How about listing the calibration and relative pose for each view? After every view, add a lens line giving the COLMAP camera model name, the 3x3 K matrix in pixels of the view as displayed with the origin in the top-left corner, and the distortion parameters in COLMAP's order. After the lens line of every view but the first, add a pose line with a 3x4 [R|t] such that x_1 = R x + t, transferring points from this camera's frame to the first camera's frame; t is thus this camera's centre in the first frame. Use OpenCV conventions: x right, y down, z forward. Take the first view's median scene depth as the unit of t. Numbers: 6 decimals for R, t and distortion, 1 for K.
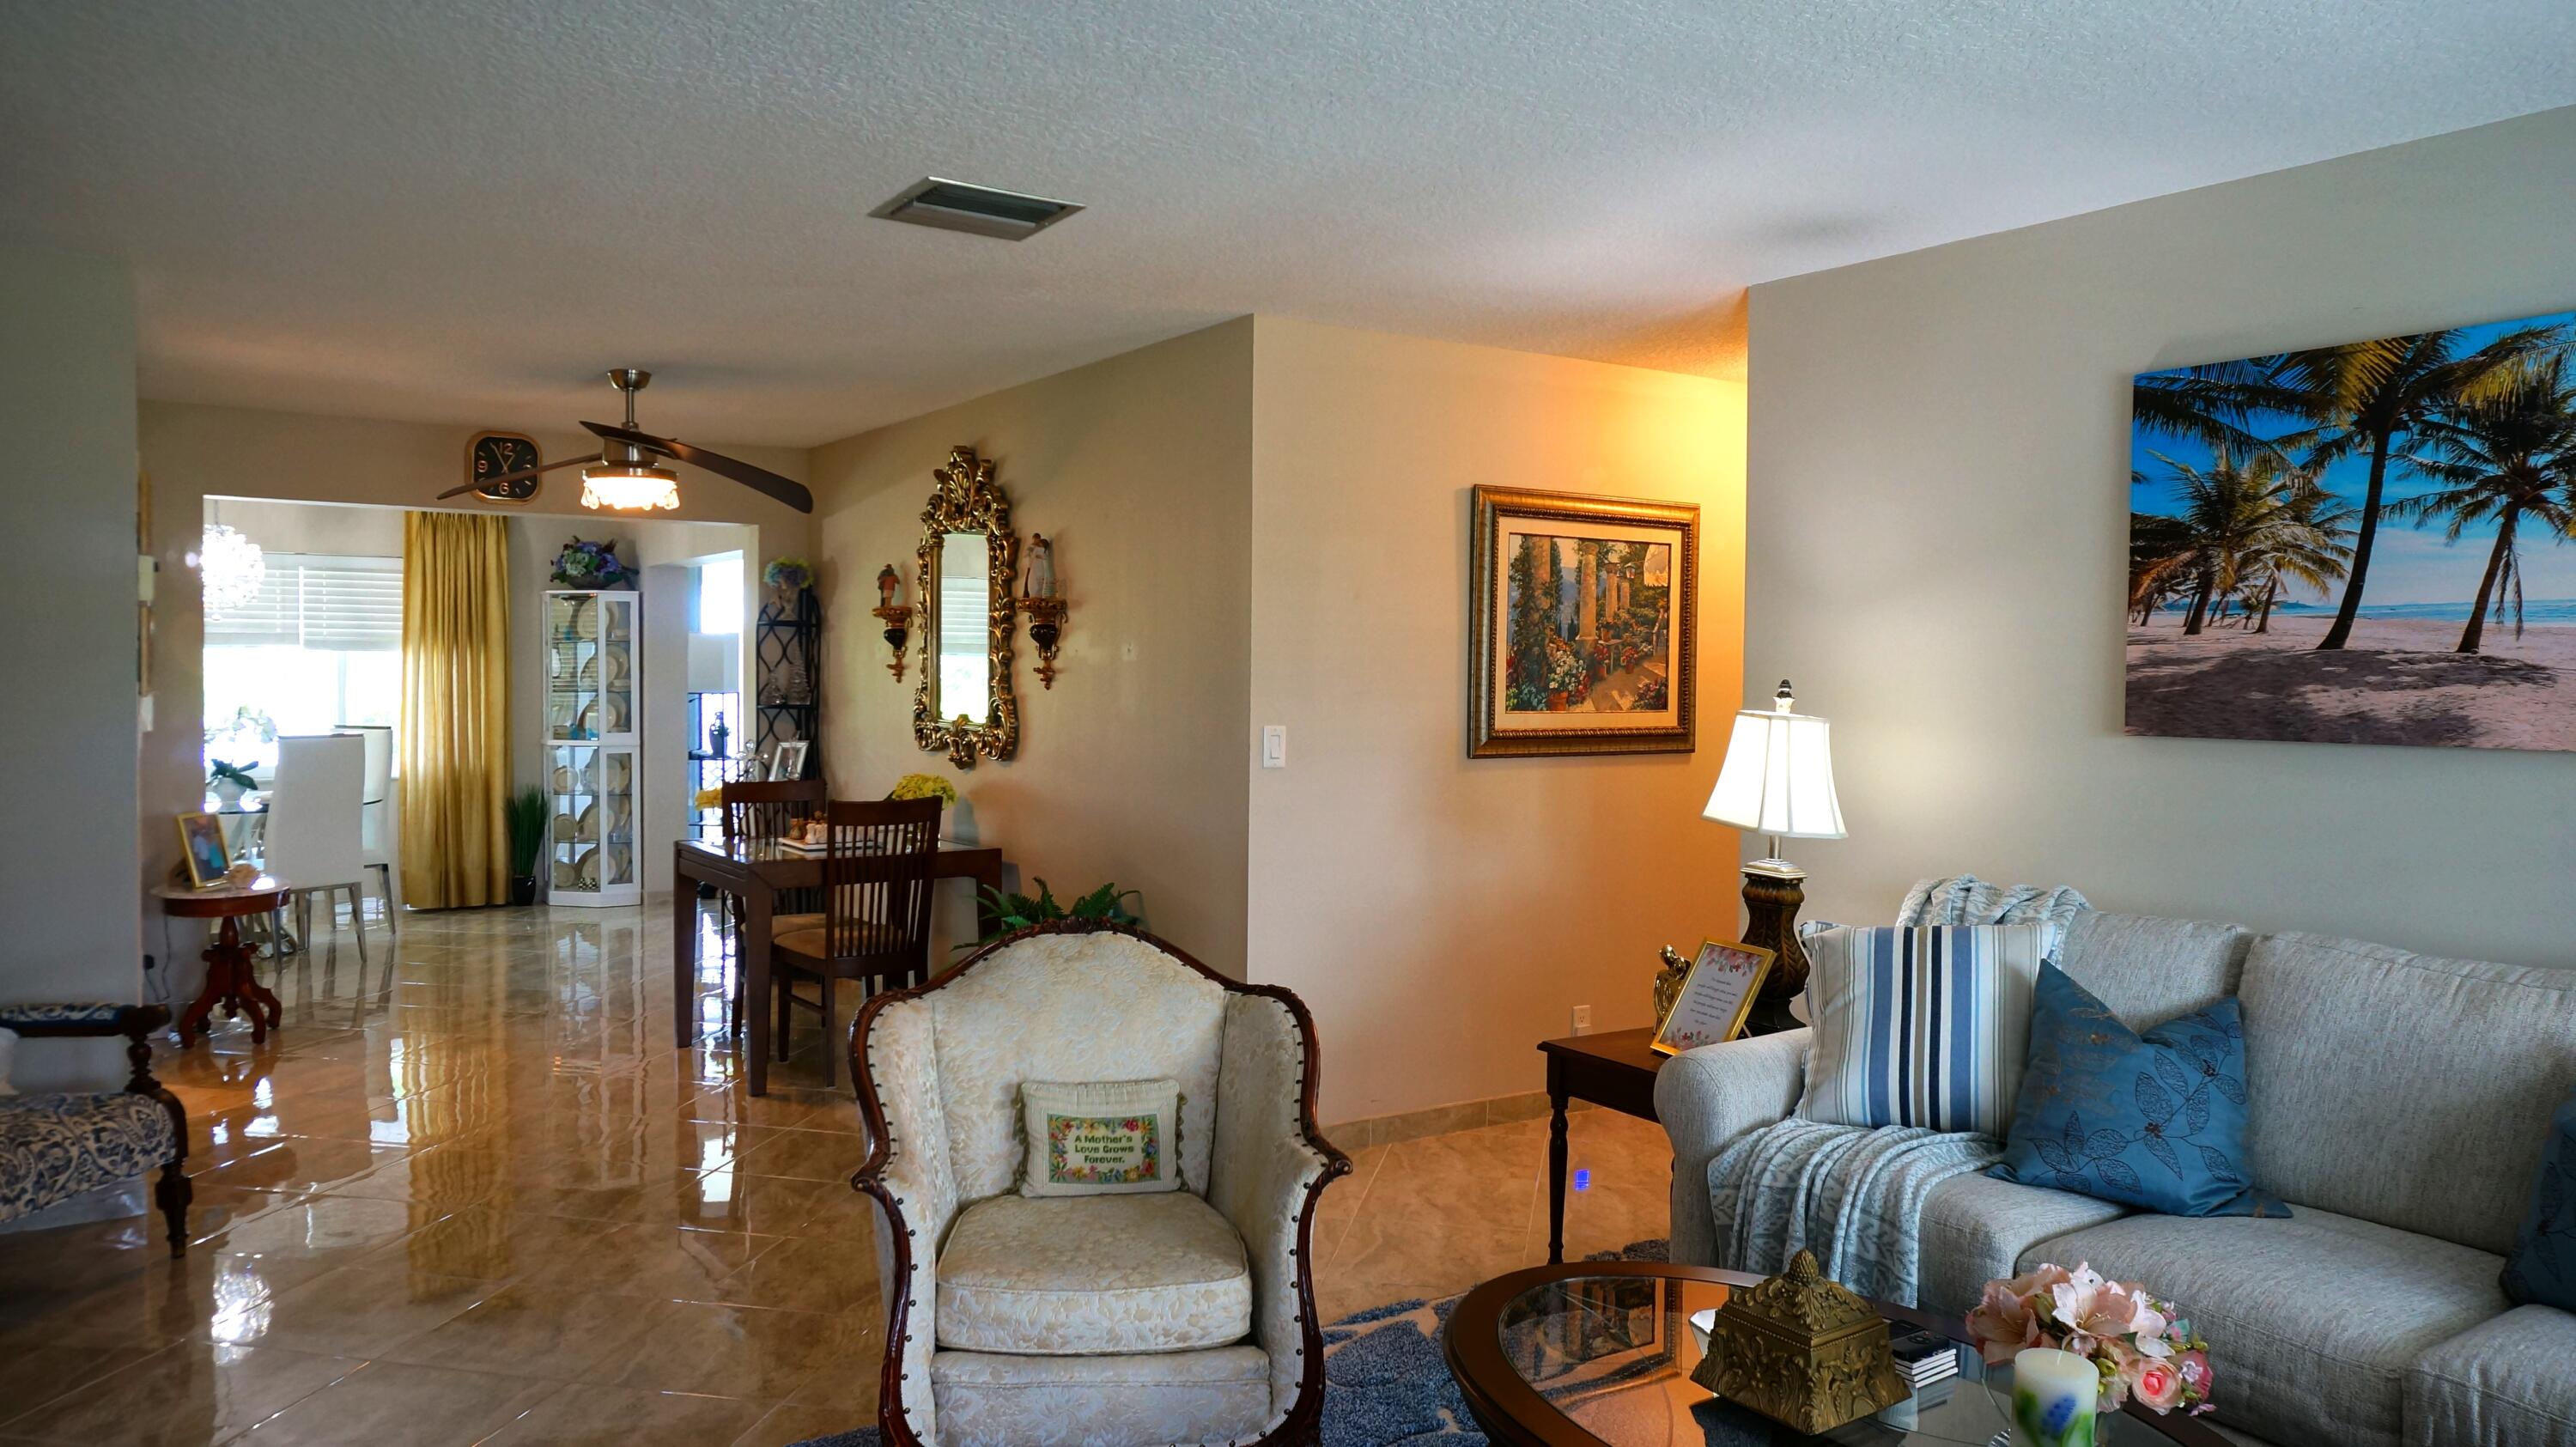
lens RADIAL K [[1738.1, 0, 1282.5], [0, 1738.1, 723.3], [0, 0, 1]] dist [-0.046677, 0.034461]
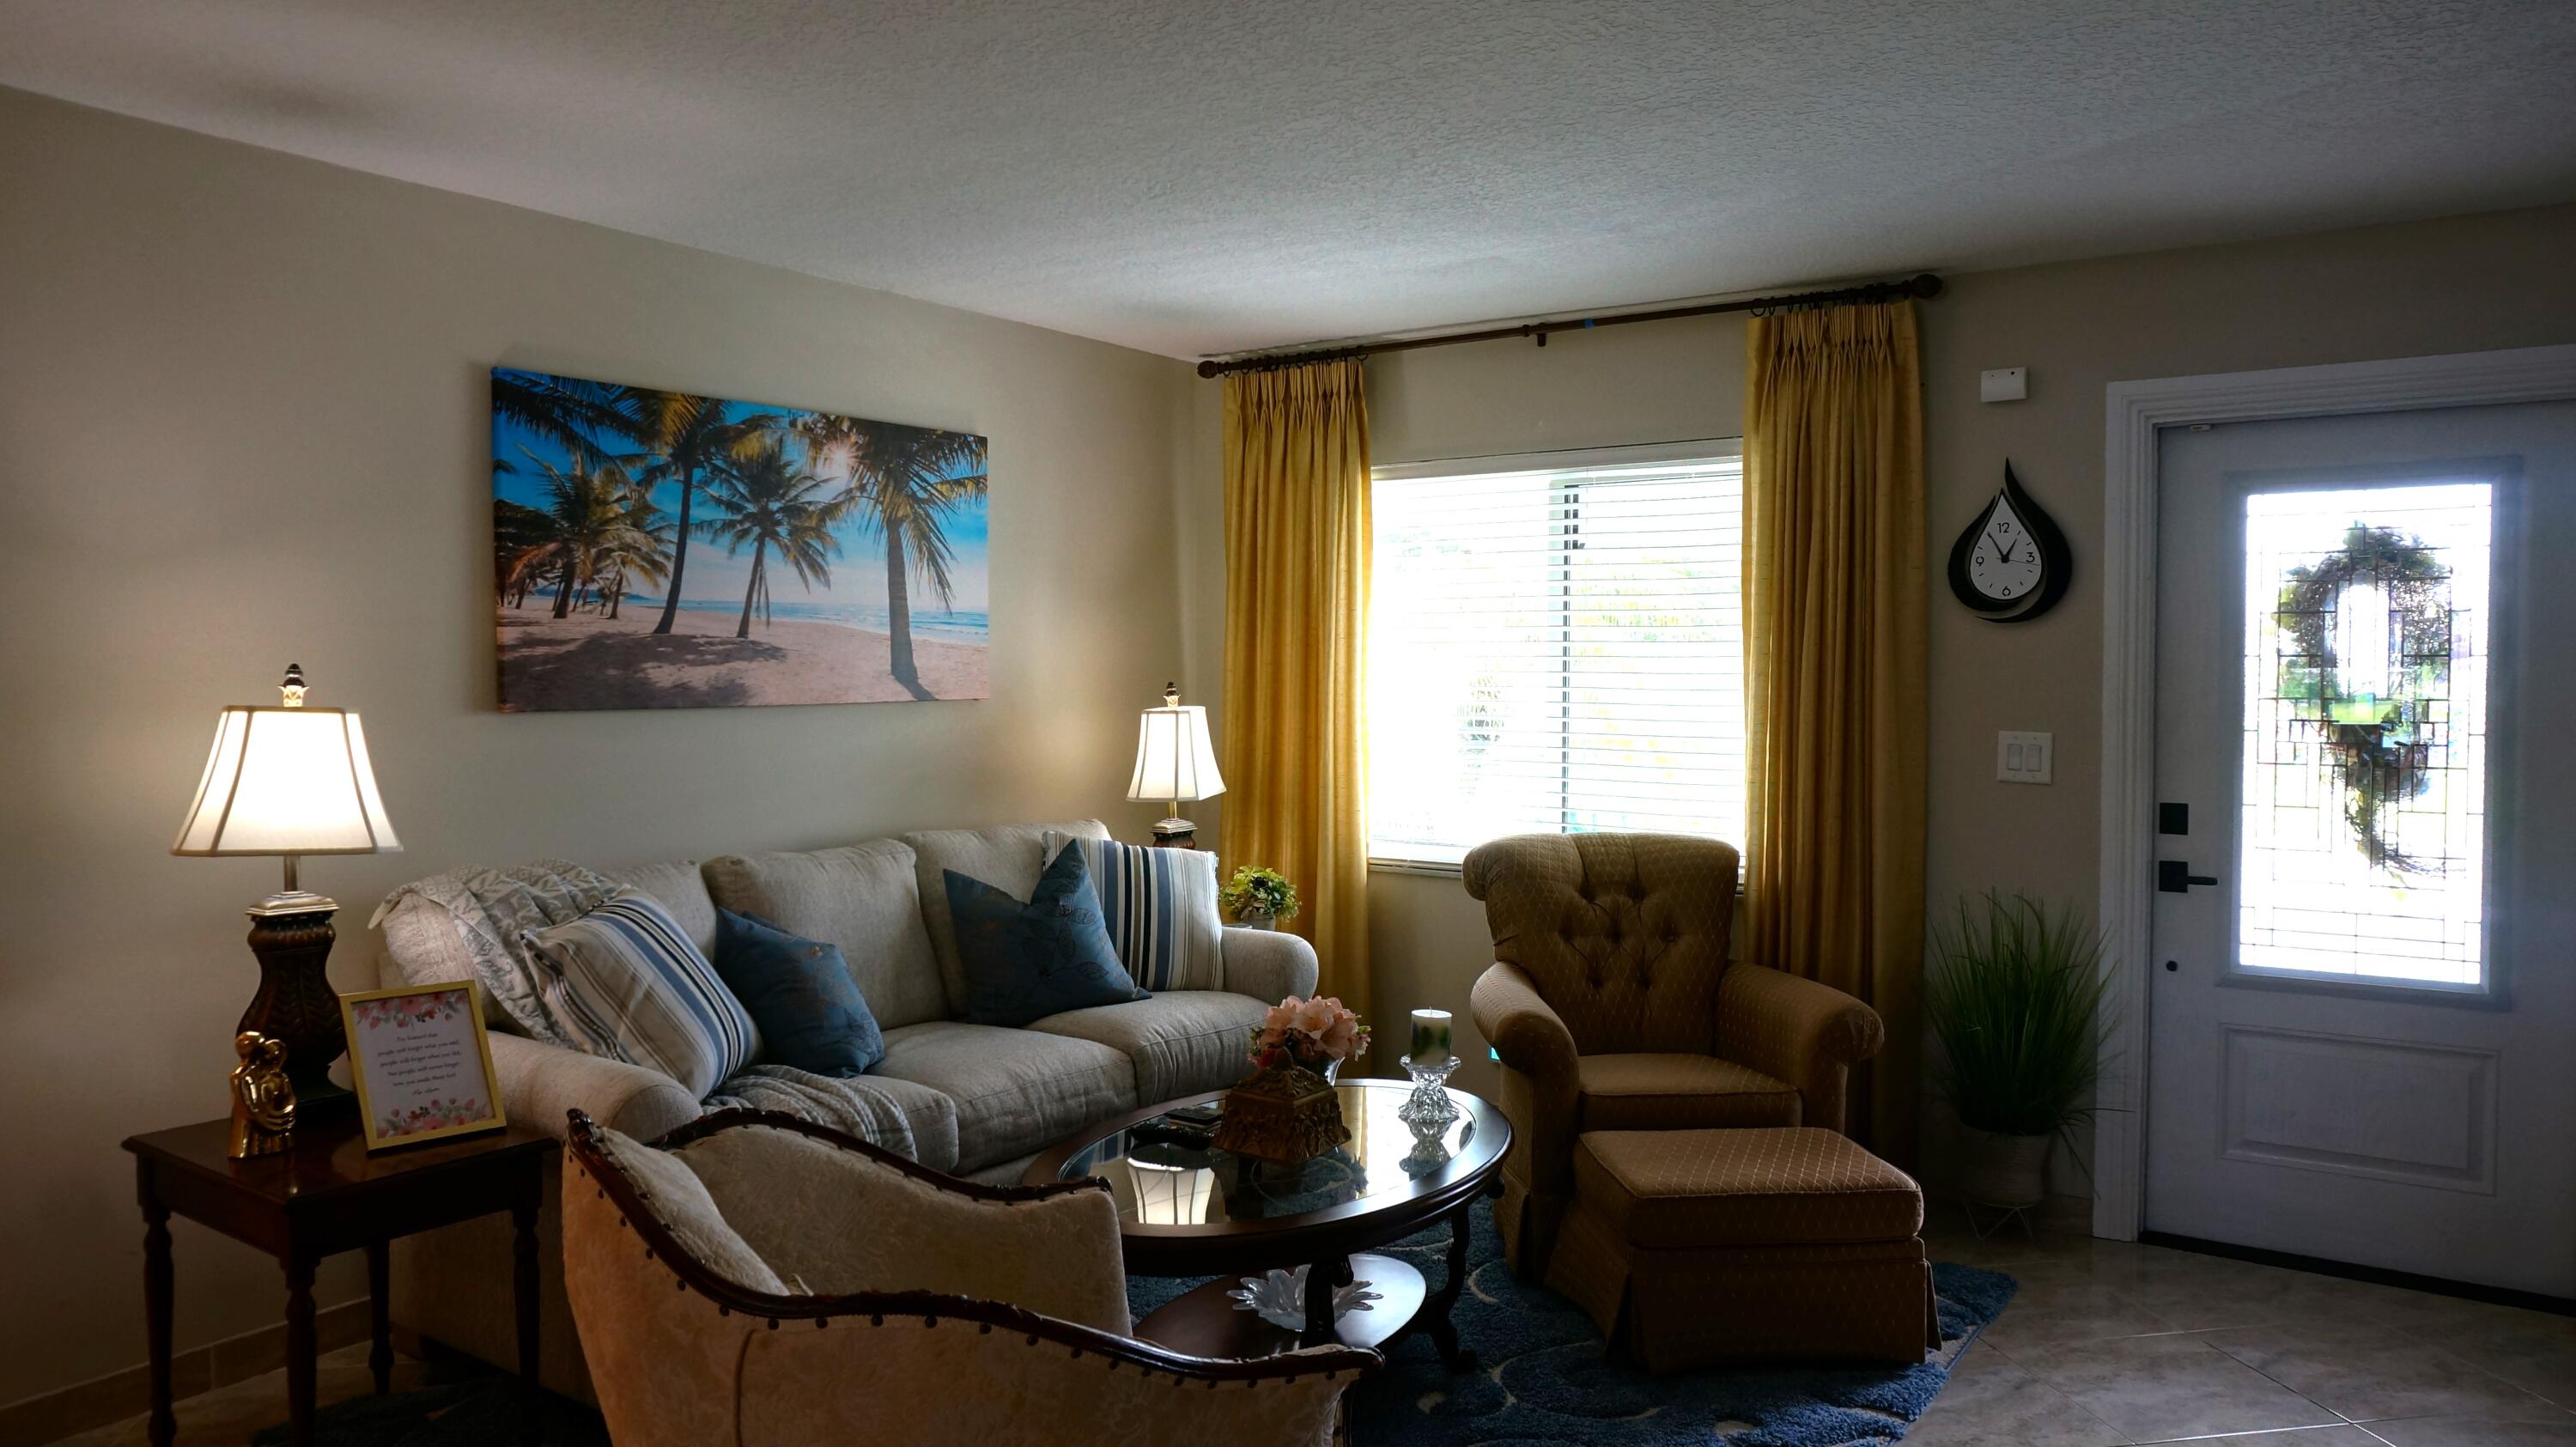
lens RADIAL K [[1738.1, 0, 1282.5], [0, 1738.1, 723.3], [0, 0, 1]] dist [-0.046677, 0.034461]
pose [[-0.355592, -0.042402, 0.933679, -0.712601], [0.022810, 0.998279, 0.054023, -0.035019], [-0.934363, 0.040507, -0.354013, 1.006439]]
